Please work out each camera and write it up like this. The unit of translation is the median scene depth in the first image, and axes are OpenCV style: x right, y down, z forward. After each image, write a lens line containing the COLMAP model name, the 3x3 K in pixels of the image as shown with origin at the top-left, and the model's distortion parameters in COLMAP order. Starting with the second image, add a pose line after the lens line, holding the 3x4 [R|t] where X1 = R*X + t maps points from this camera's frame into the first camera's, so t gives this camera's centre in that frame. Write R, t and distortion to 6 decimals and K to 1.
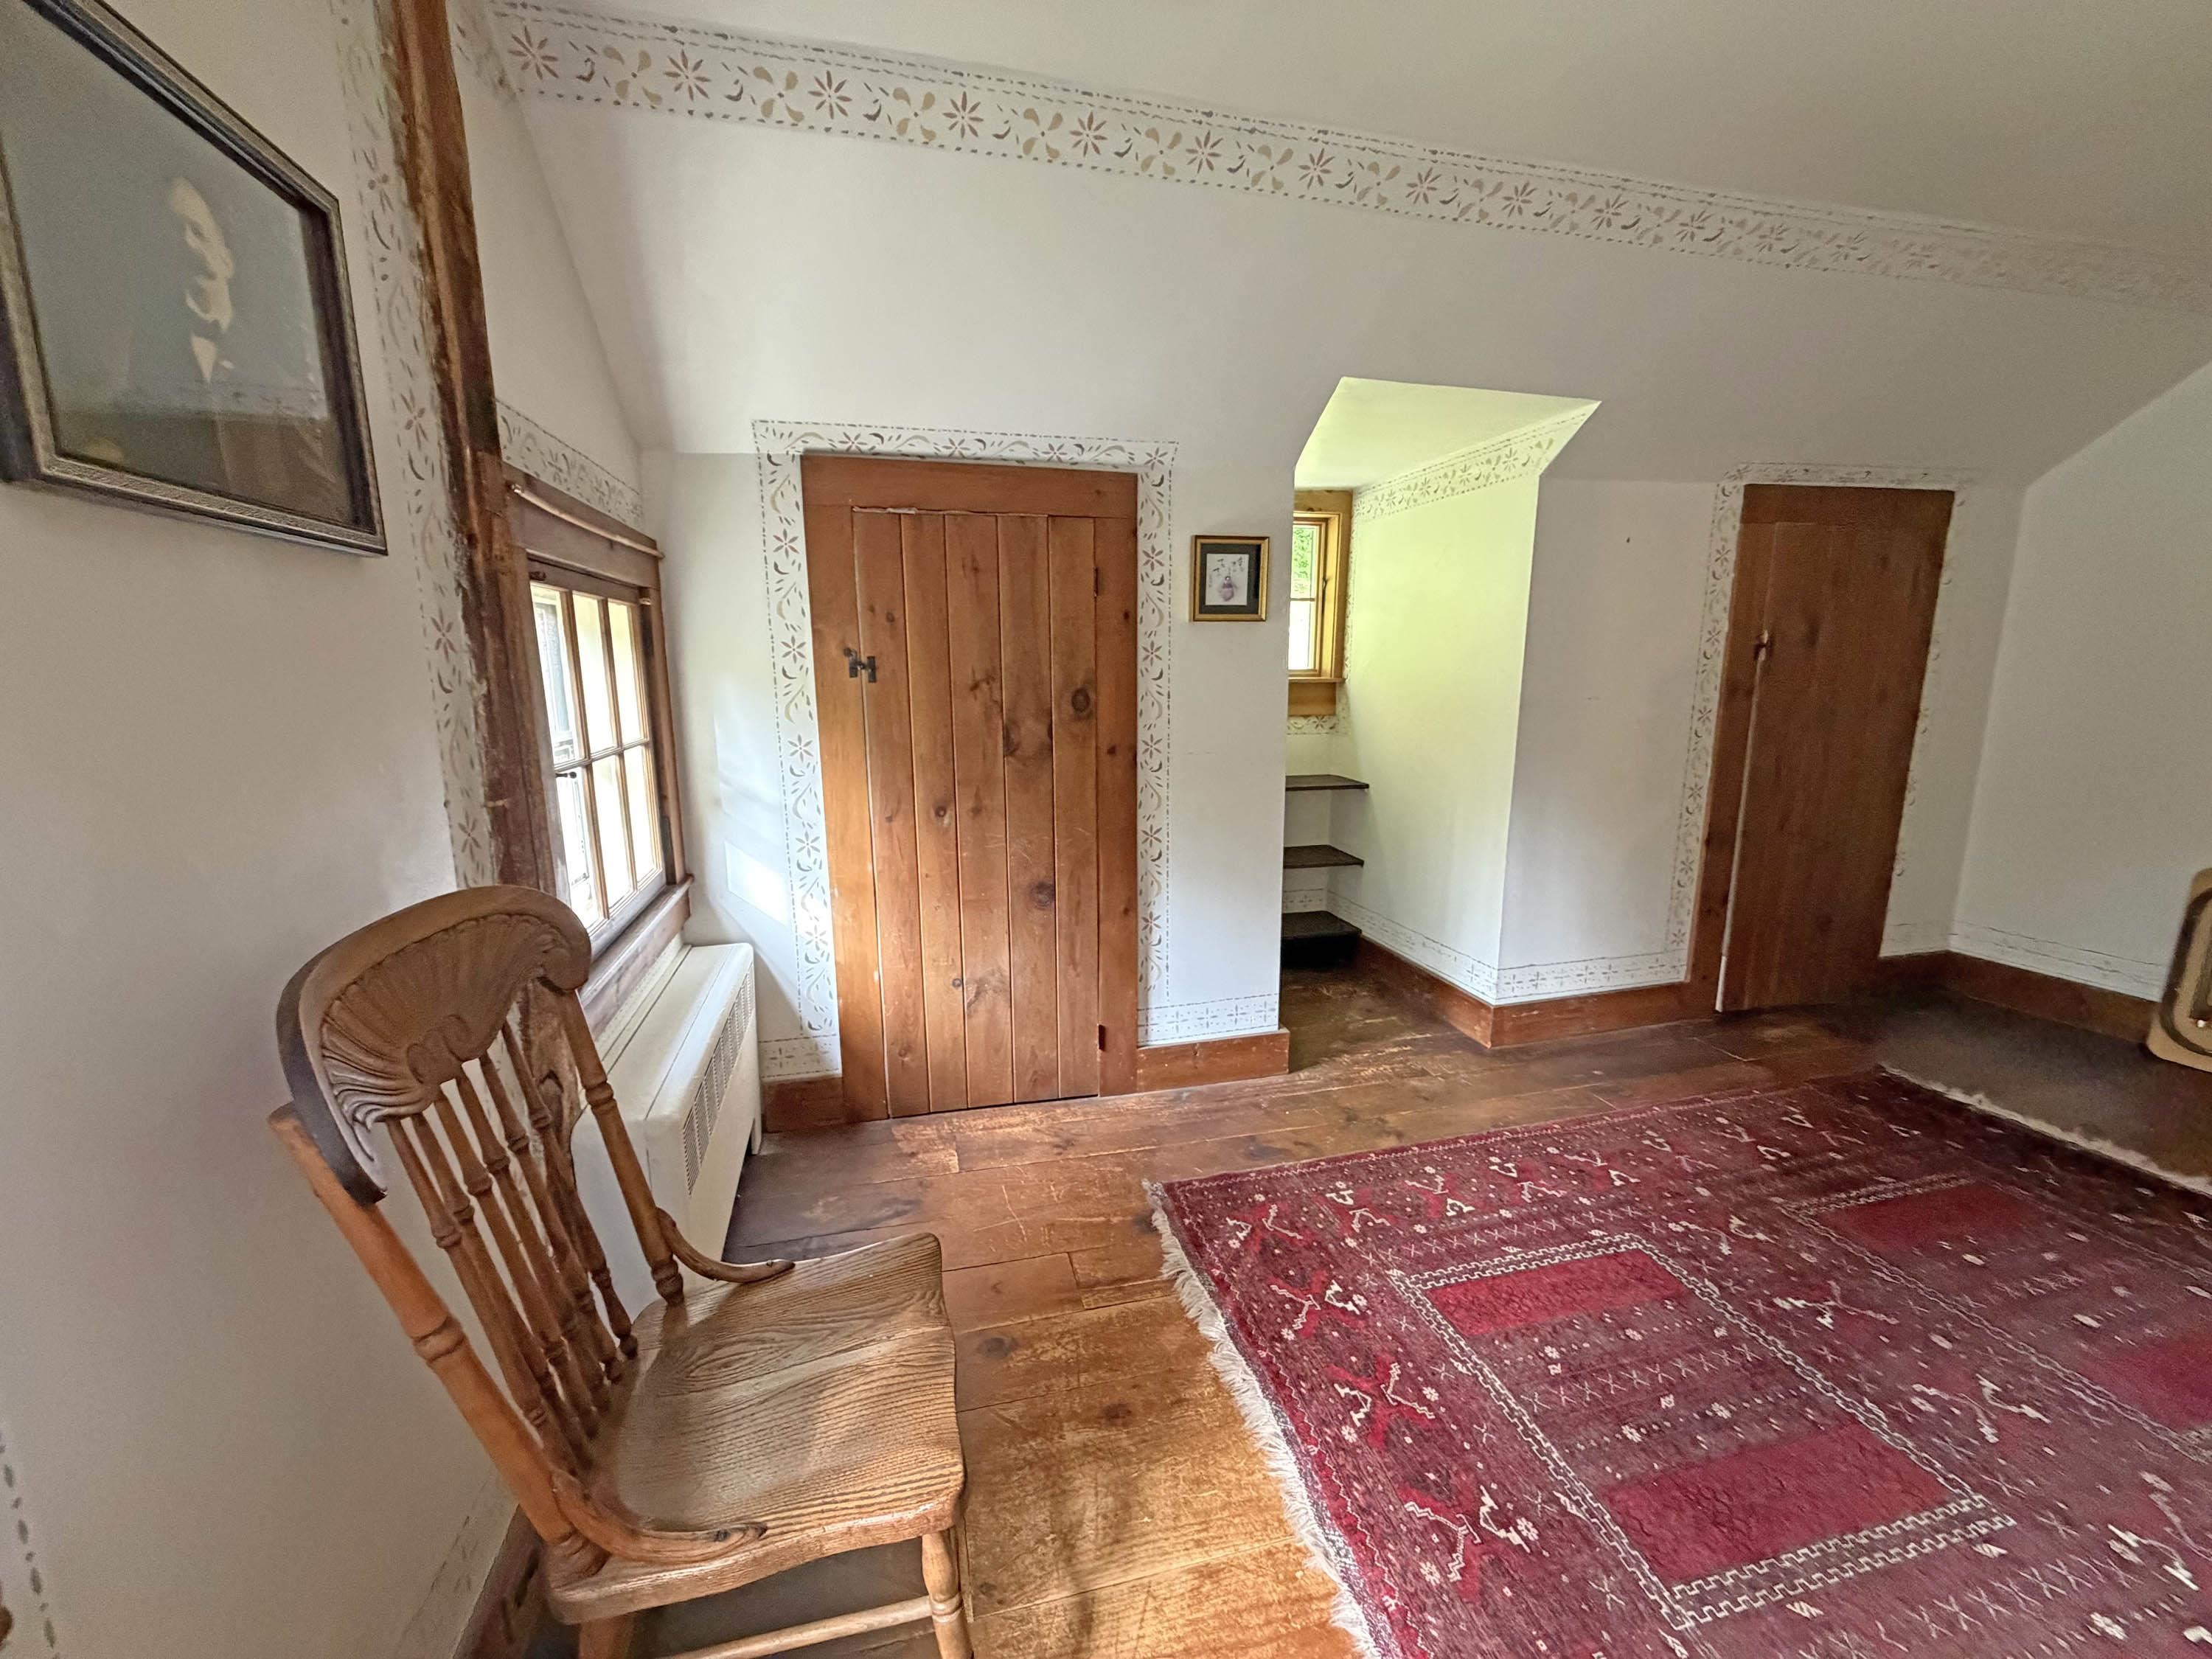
lens RADIAL K [[880.5, 0, 1097.6], [0, 880.5, 828.7], [0, 0, 1]] dist [-0.000620, 0.000495]
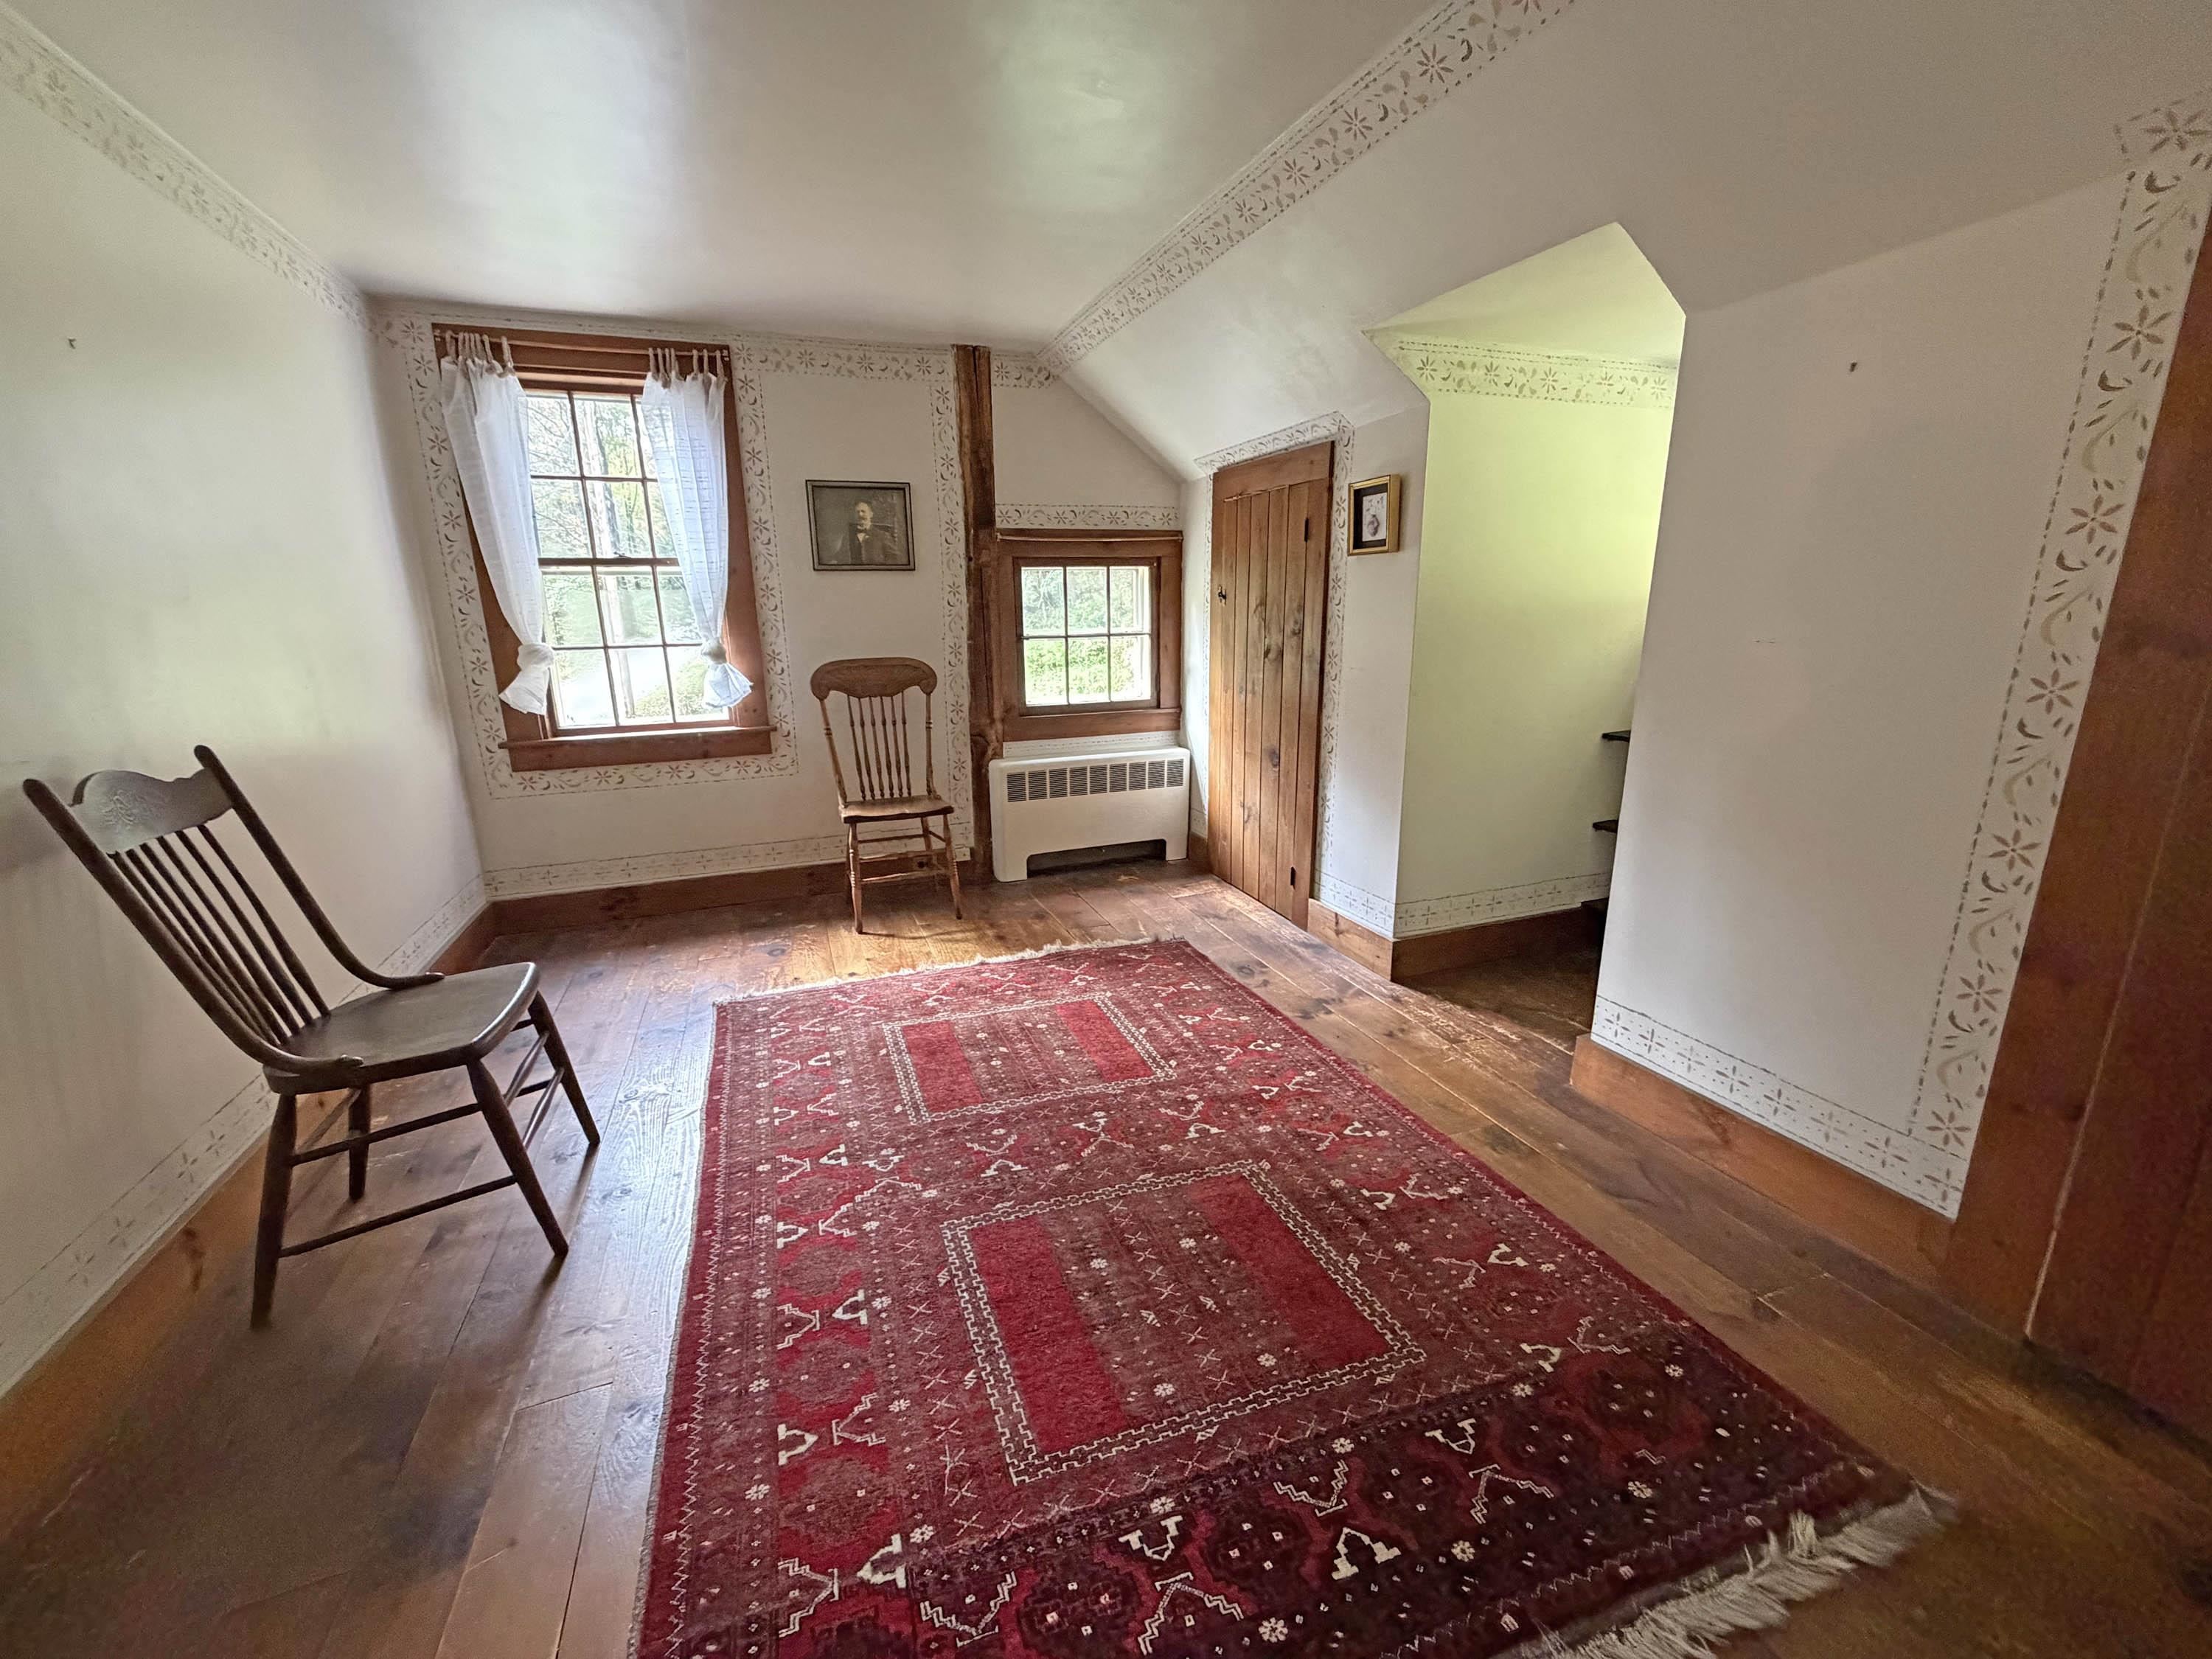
lens RADIAL K [[880.5, 0, 1100.0], [0, 880.5, 827.2], [0, 0, 1]] dist [-0.000620, 0.000495]
pose [[0.124516, 0.249199, -0.960414, 1.489517], [-0.169101, 0.959116, 0.226938, -0.108432], [0.977702, 0.134149, 0.161565, 0.589462]]
